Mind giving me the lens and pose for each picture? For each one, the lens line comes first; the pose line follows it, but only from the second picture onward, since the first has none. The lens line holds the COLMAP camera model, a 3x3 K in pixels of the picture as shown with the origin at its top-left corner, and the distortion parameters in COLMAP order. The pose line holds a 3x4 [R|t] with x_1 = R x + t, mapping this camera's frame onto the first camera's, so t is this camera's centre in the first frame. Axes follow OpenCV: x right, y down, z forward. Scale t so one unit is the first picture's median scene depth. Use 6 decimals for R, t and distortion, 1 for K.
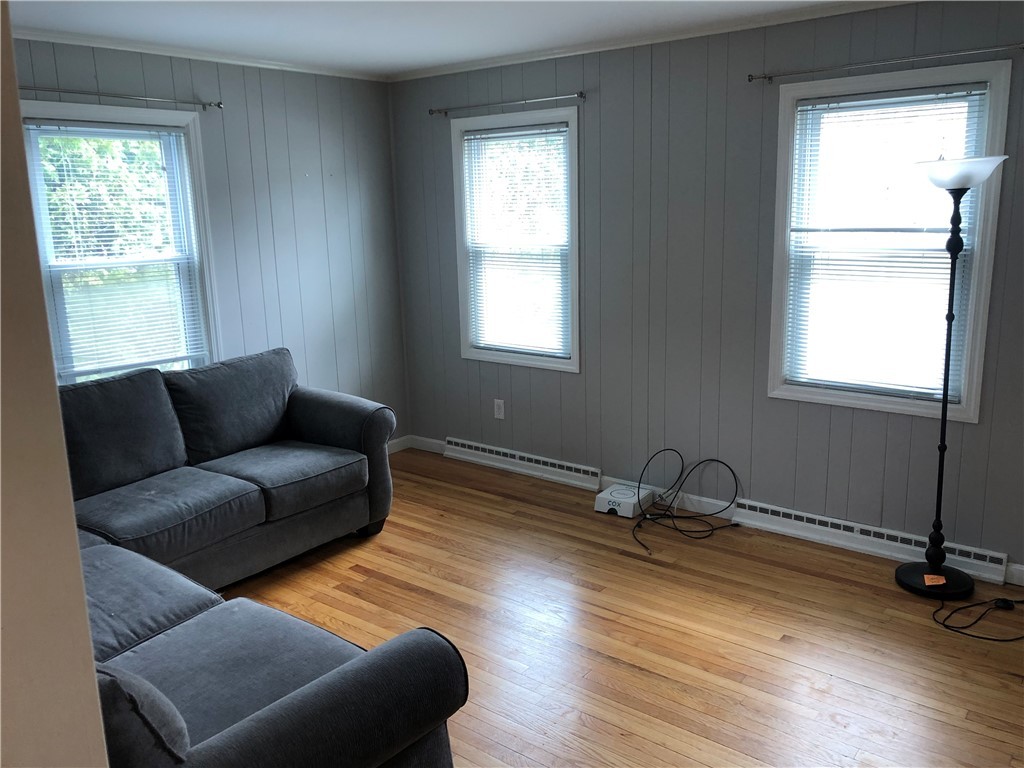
lens RADIAL K [[841.4, 0, 519.6], [0, 841.4, 377.6], [0, 0, 1]] dist [0.040104, -0.001882]
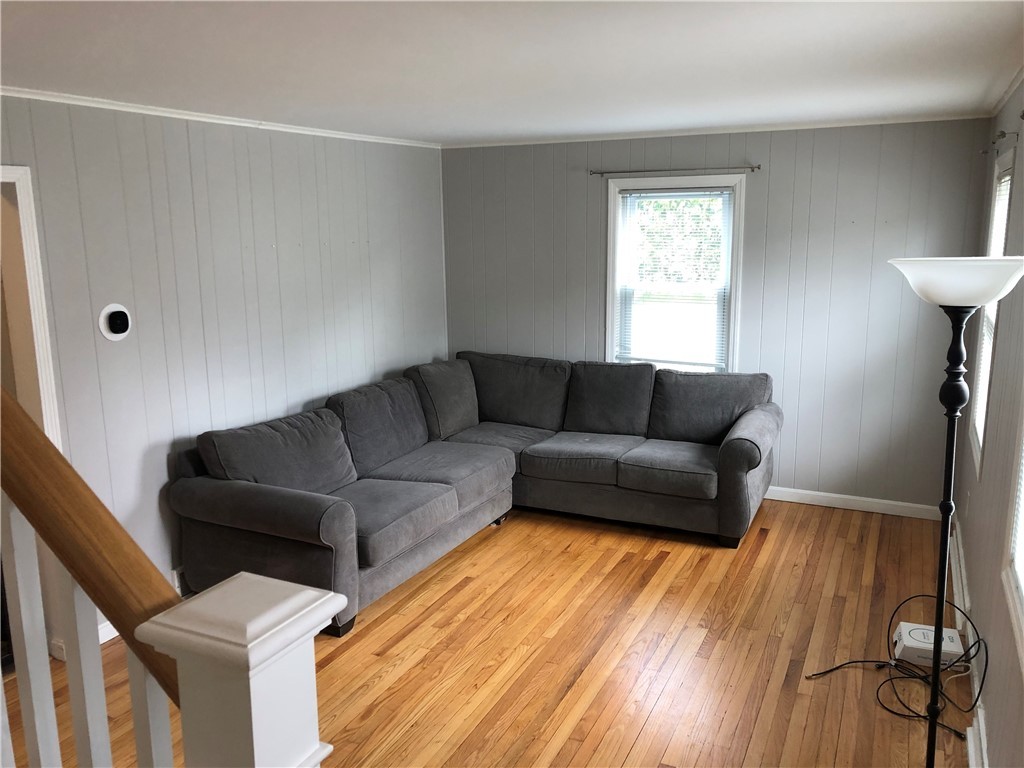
lens RADIAL K [[832.2, 0, 512.7], [0, 832.2, 380.4], [0, 0, 1]] dist [0.008261, -0.002348]
pose [[0.217469, 0.209803, -0.953252, 0.837828], [-0.202880, 0.965012, 0.166107, -0.166797], [0.954750, 0.157273, 0.252425, 0.445195]]
